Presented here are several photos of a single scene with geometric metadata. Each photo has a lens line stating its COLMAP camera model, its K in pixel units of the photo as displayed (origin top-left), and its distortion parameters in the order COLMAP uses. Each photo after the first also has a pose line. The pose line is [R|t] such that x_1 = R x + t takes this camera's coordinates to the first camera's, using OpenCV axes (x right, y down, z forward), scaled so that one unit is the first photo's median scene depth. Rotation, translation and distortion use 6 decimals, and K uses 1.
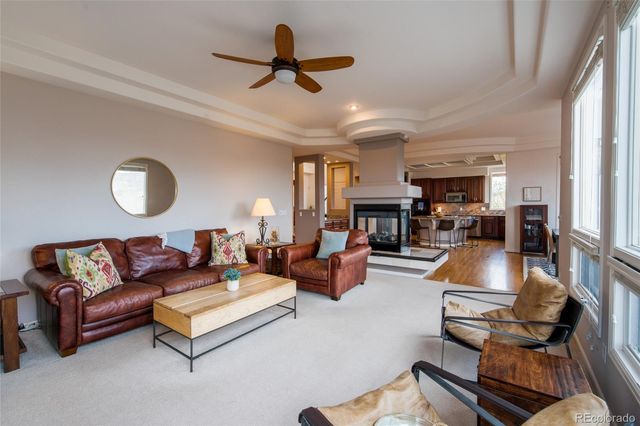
lens RADIAL K [[281.7, 0, 315.7], [0, 281.7, 210.3], [0, 0, 1]] dist [0.001085, -0.000776]
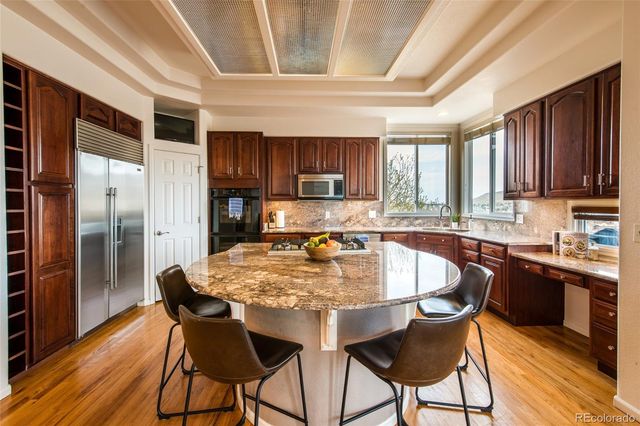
lens RADIAL K [[281.7, 0, 318.2], [0, 281.7, 205.2], [0, 0, 1]] dist [0.001085, -0.000776]
pose [[0.782850, -0.005021, 0.622190, 0.246638], [0.013155, 0.999877, -0.008484, -0.015886], [-0.622071, 0.014826, 0.782820, 0.693518]]
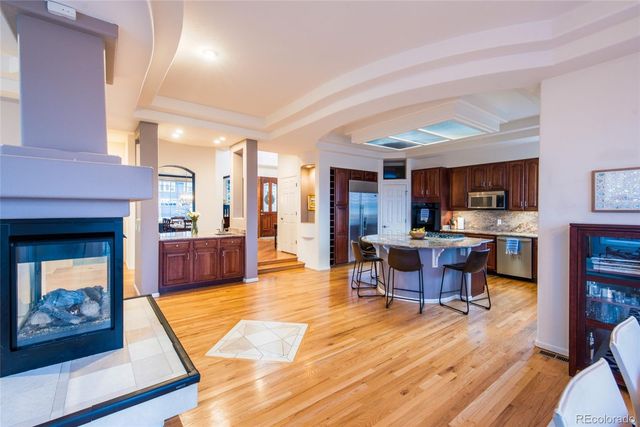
lens RADIAL K [[281.7, 0, 317.6], [0, 281.7, 213.2], [0, 0, 1]] dist [0.001085, -0.000776]
pose [[0.956988, 0.011150, -0.289912, 0.347133], [-0.012100, 0.999926, -0.001487, -0.016884], [0.289874, 0.004931, 0.957052, 0.389560]]
